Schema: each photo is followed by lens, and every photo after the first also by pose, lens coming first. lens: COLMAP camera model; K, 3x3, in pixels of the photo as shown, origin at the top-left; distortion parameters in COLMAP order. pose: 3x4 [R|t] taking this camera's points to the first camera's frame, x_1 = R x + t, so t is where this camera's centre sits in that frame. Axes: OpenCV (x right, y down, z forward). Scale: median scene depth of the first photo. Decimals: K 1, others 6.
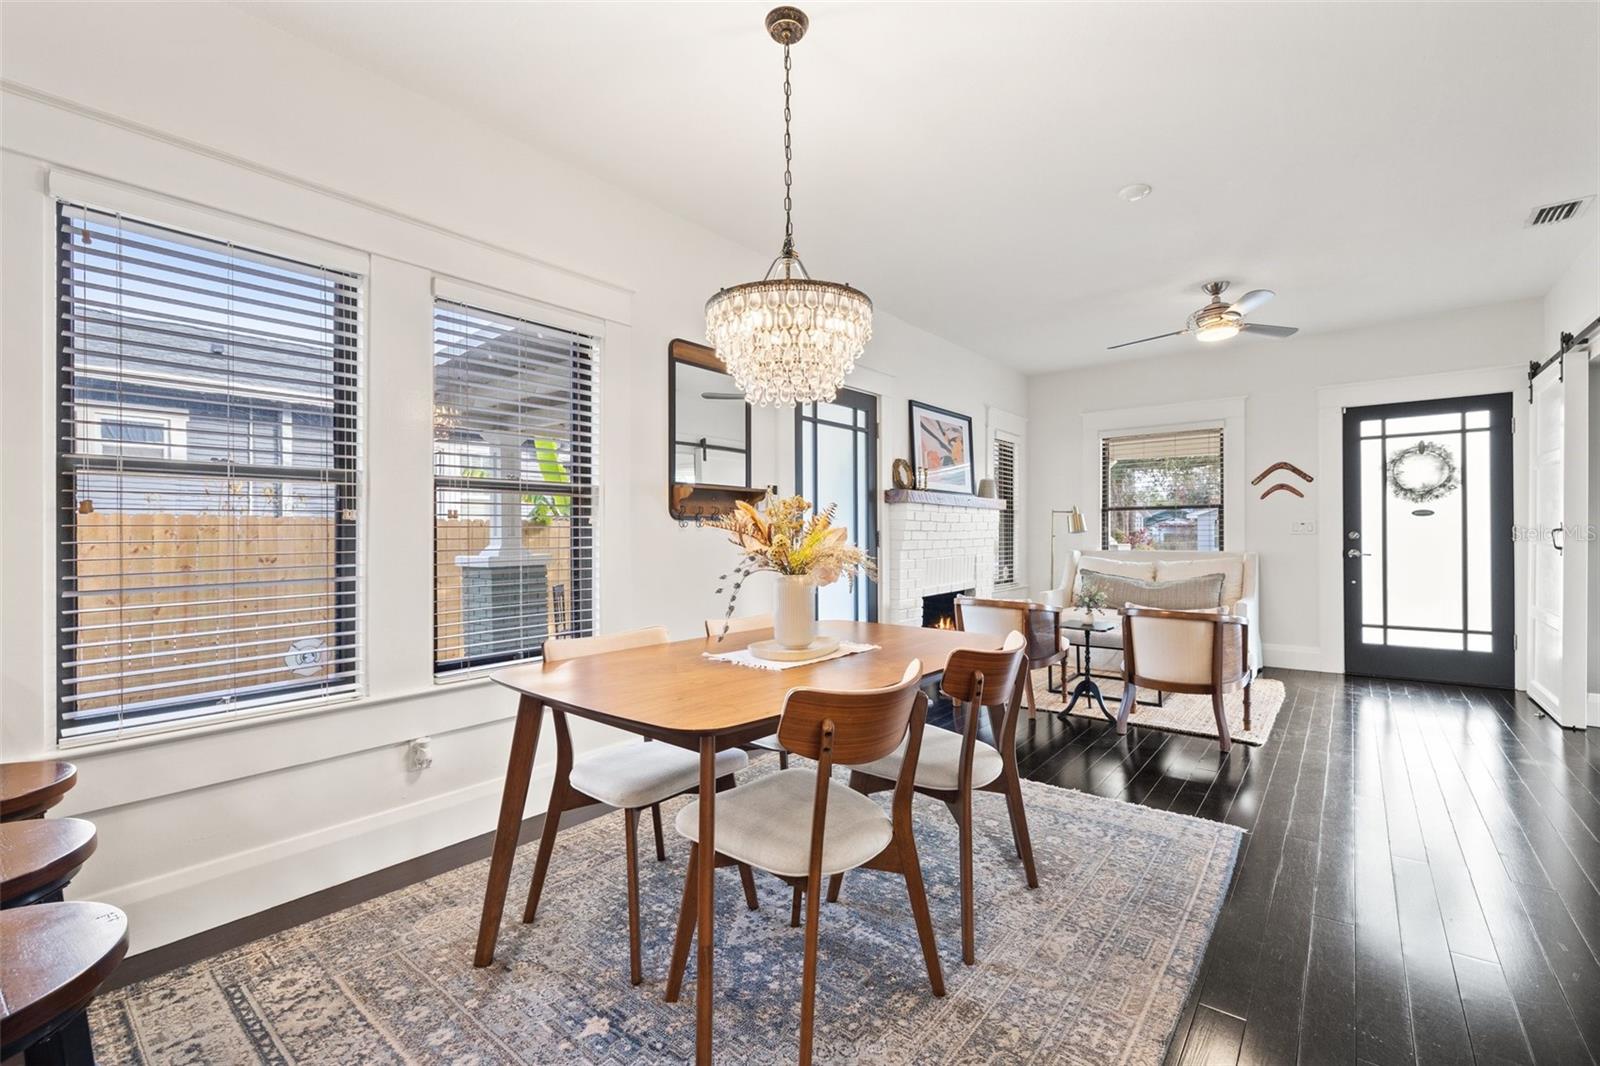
lens RADIAL K [[679.0, 0, 799.4], [0, 679.0, 530.6], [0, 0, 1]] dist [-0.001439, 0.000388]
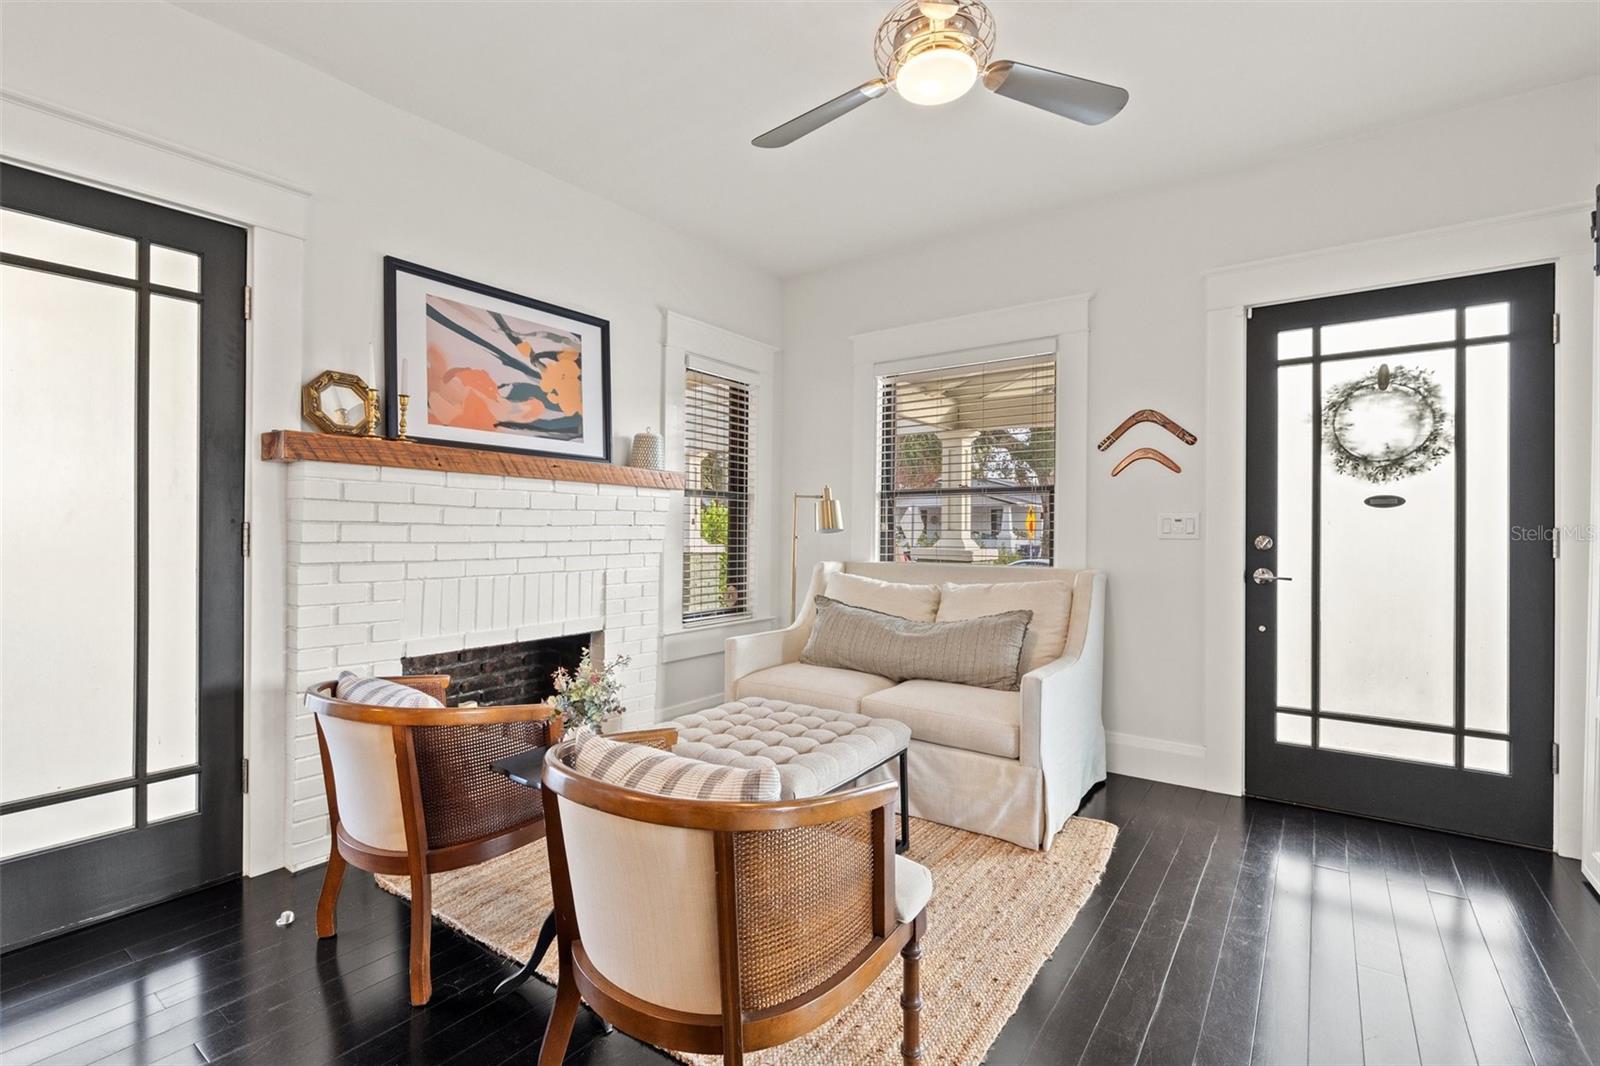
lens RADIAL K [[722.7, 0, 802.3], [0, 722.7, 526.9], [0, 0, 1]] dist [-0.001081, -0.000581]
pose [[0.998627, 0.012494, 0.050864, 0.439948], [-0.012417, 0.999921, -0.001840, 0.000262], [-0.050882, 0.001206, 0.998704, 0.463781]]
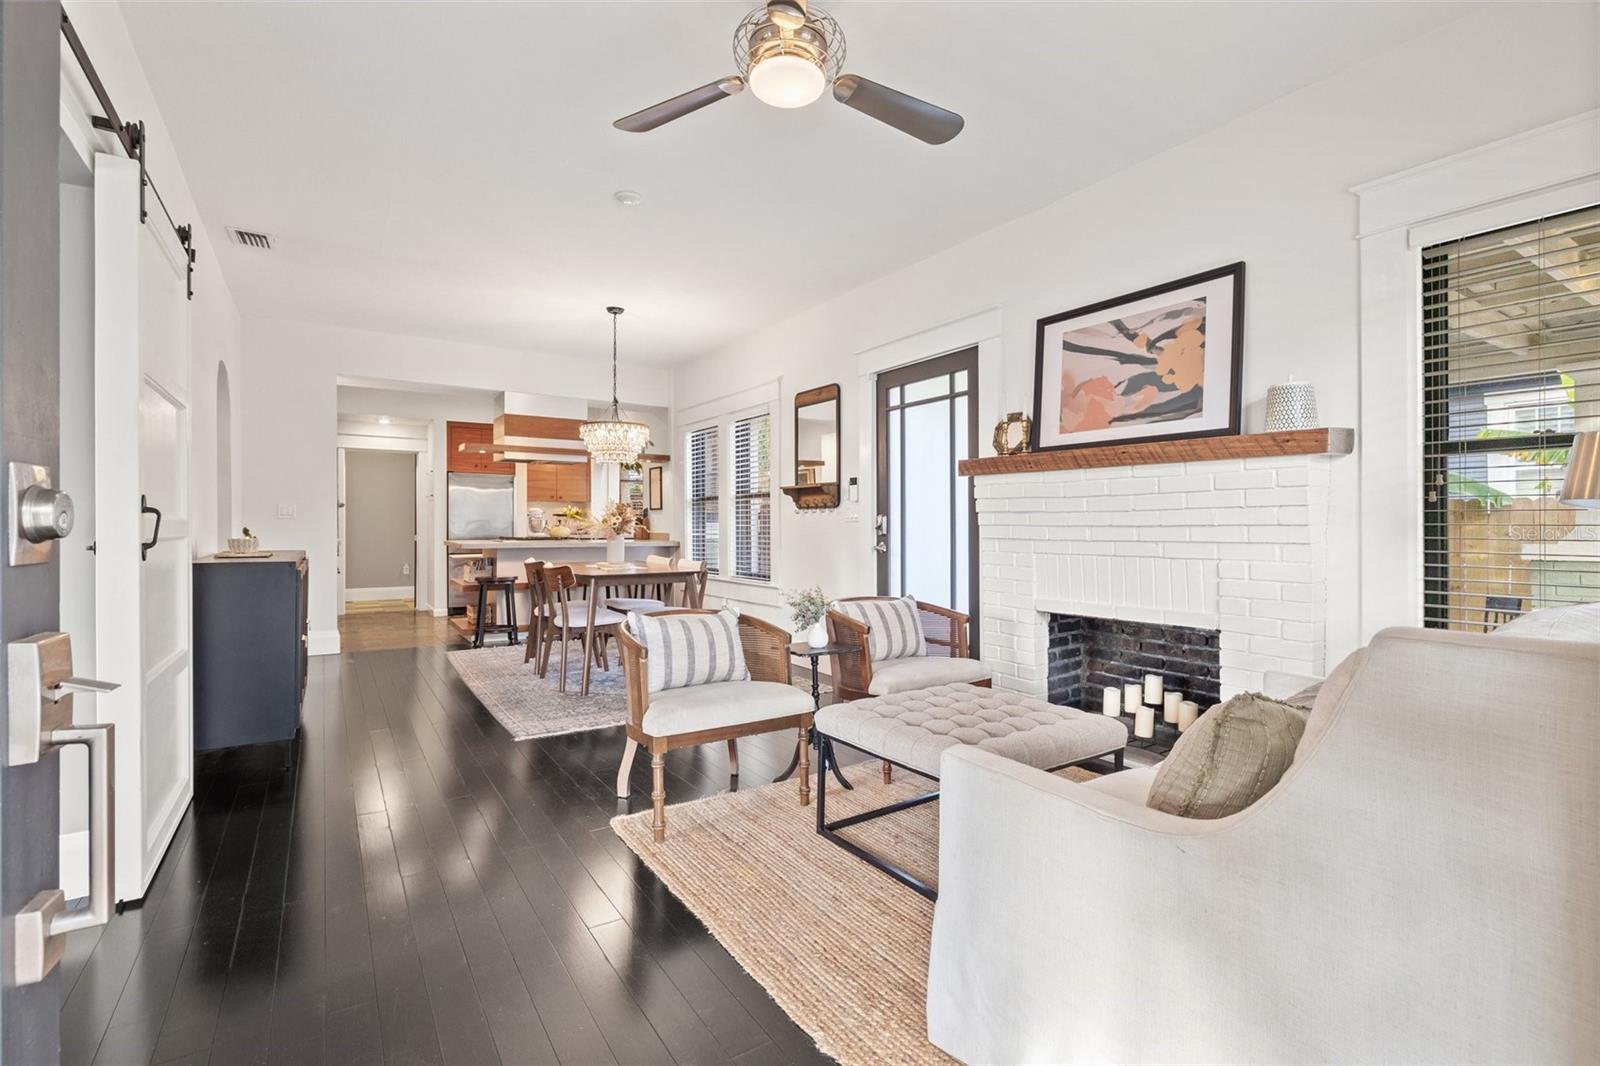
lens RADIAL K [[722.7, 0, 802.3], [0, 722.7, 526.9], [0, 0, 1]] dist [-0.001081, -0.000581]
pose [[-0.300175, 0.007924, -0.953851, 0.929529], [0.003581, 0.999968, 0.007180, 0.009287], [0.953877, -0.001261, -0.300194, 0.991158]]
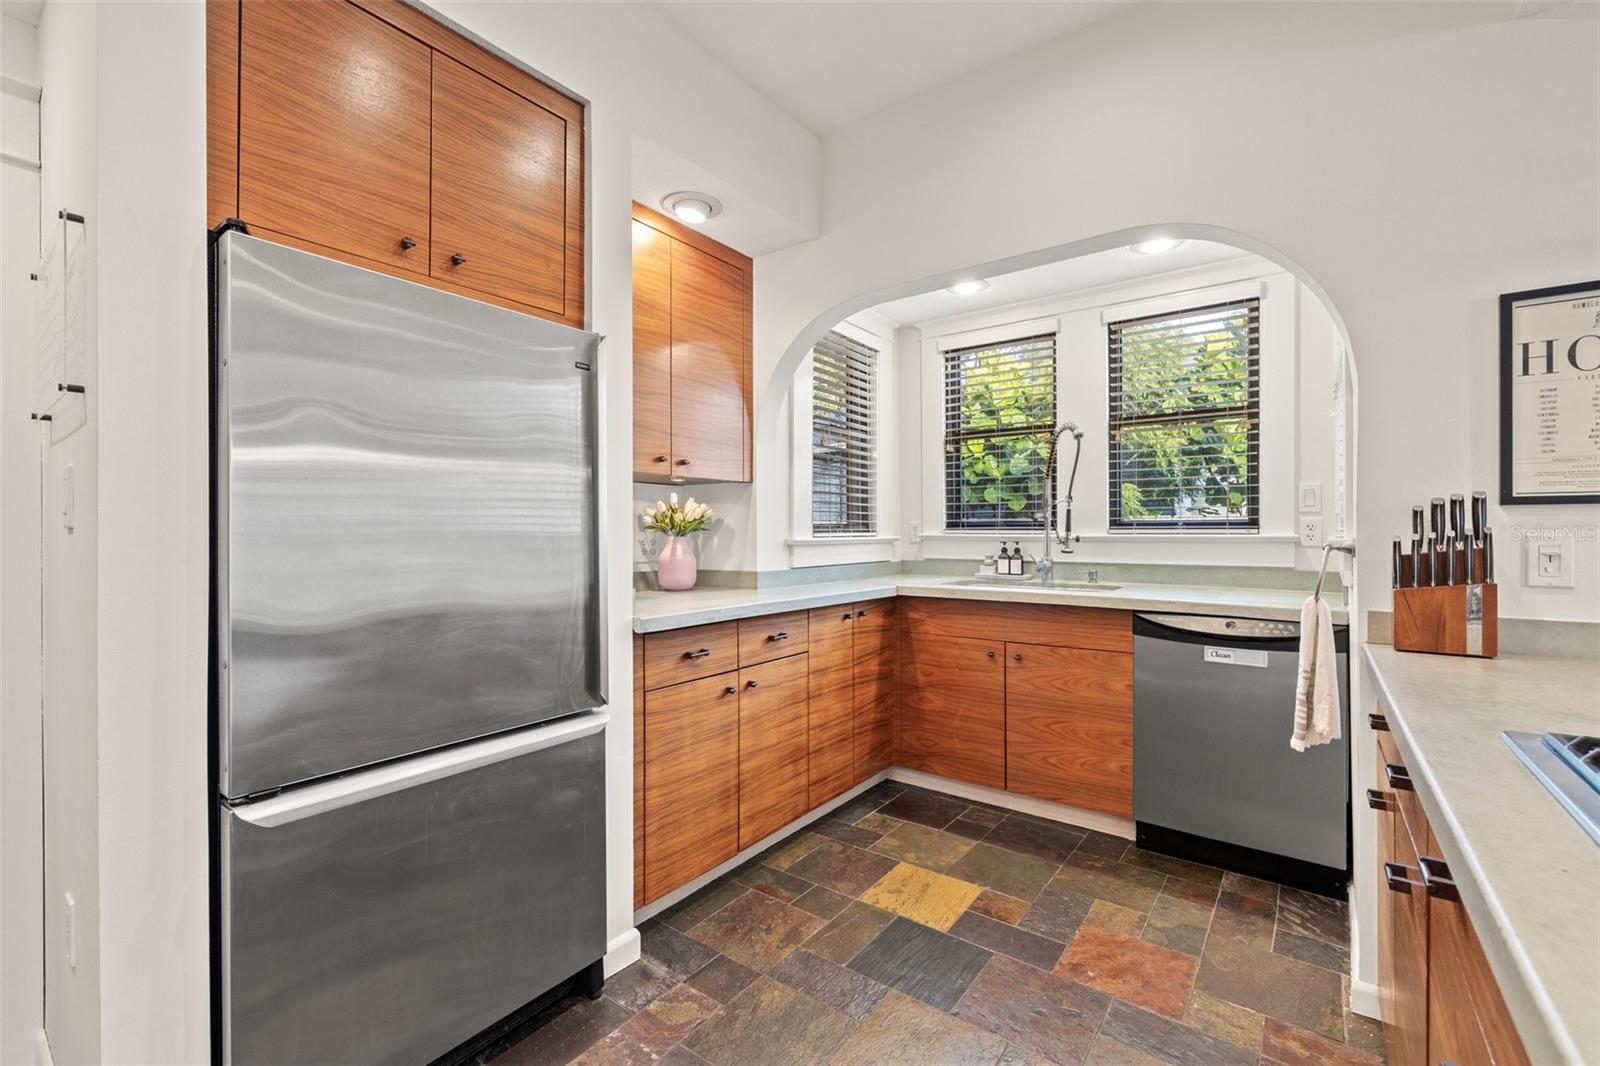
lens RADIAL K [[679.0, 0, 799.4], [0, 679.0, 530.6], [0, 0, 1]] dist [-0.001439, 0.000388]
pose [[0.034133, 0.006089, -0.999399, -0.208581], [0.003158, 0.999976, 0.006200, -0.009603], [0.999412, -0.003368, 0.034113, -0.128436]]
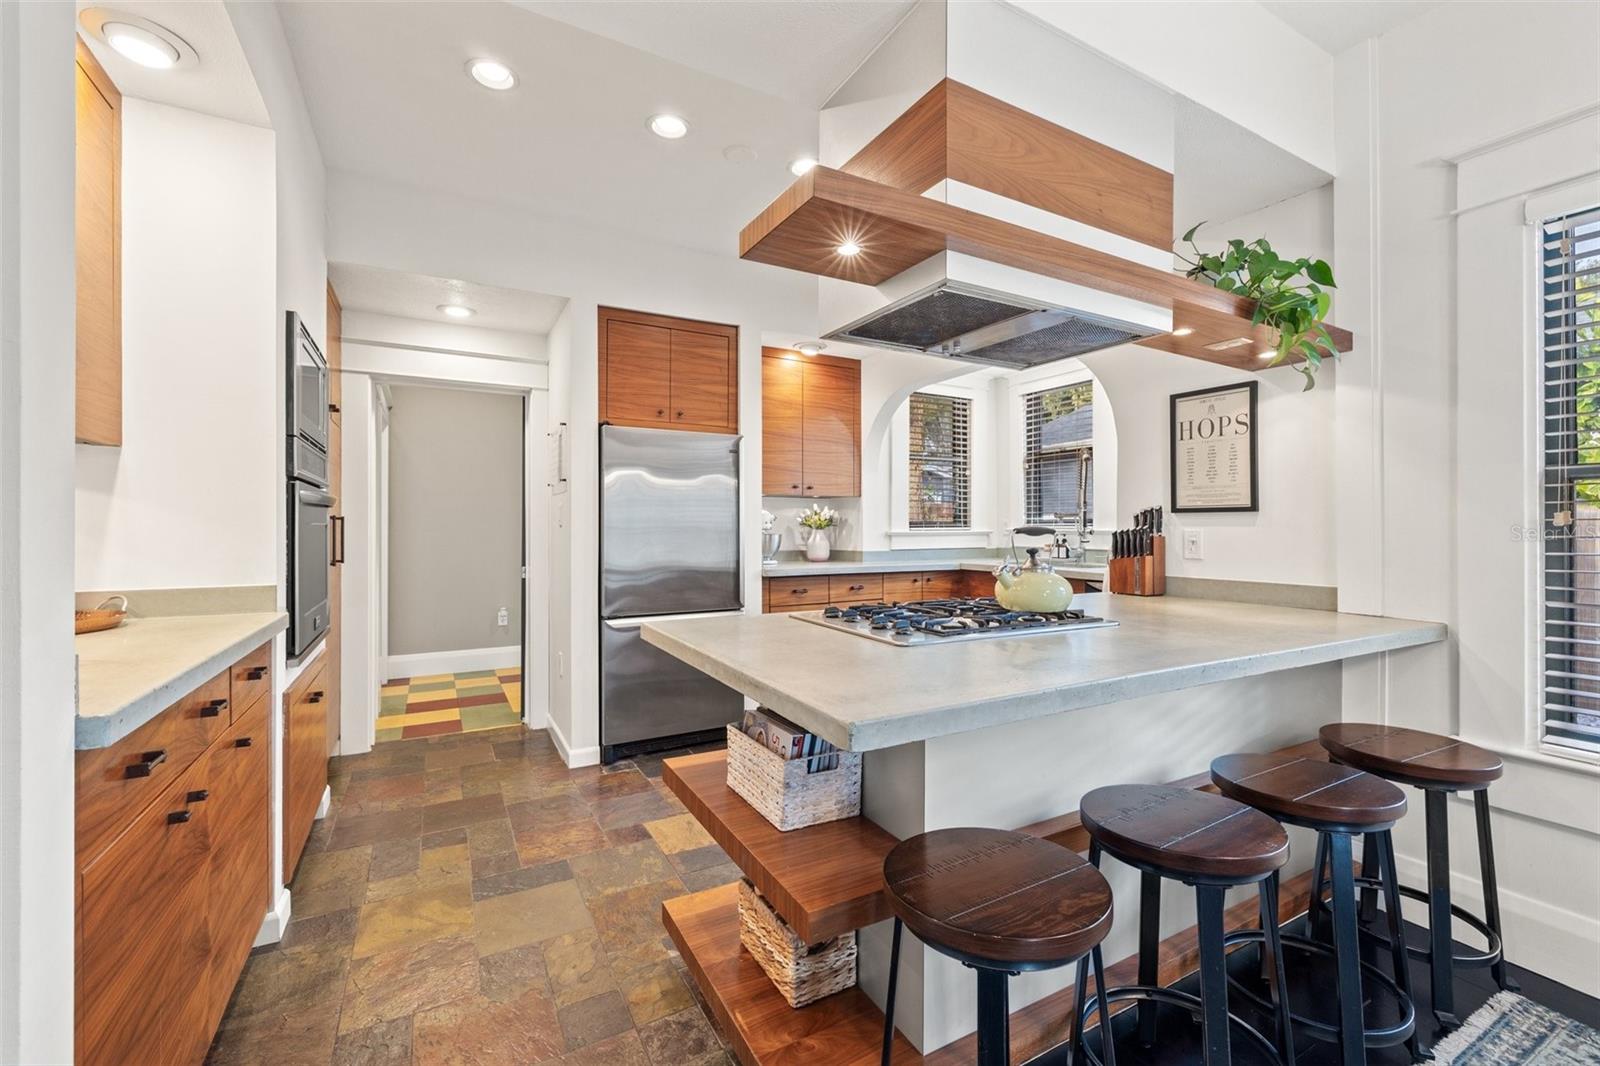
lens RADIAL K [[672.3, 0, 800.1], [0, 672.3, 522.4], [0, 0, 1]] dist [0.002619, -0.000146]
pose [[-0.376413, 0.002893, -0.926448, 0.100874], [0.005293, 0.999986, 0.000973, -0.012586], [0.926437, -0.004537, -0.376422, 0.117911]]
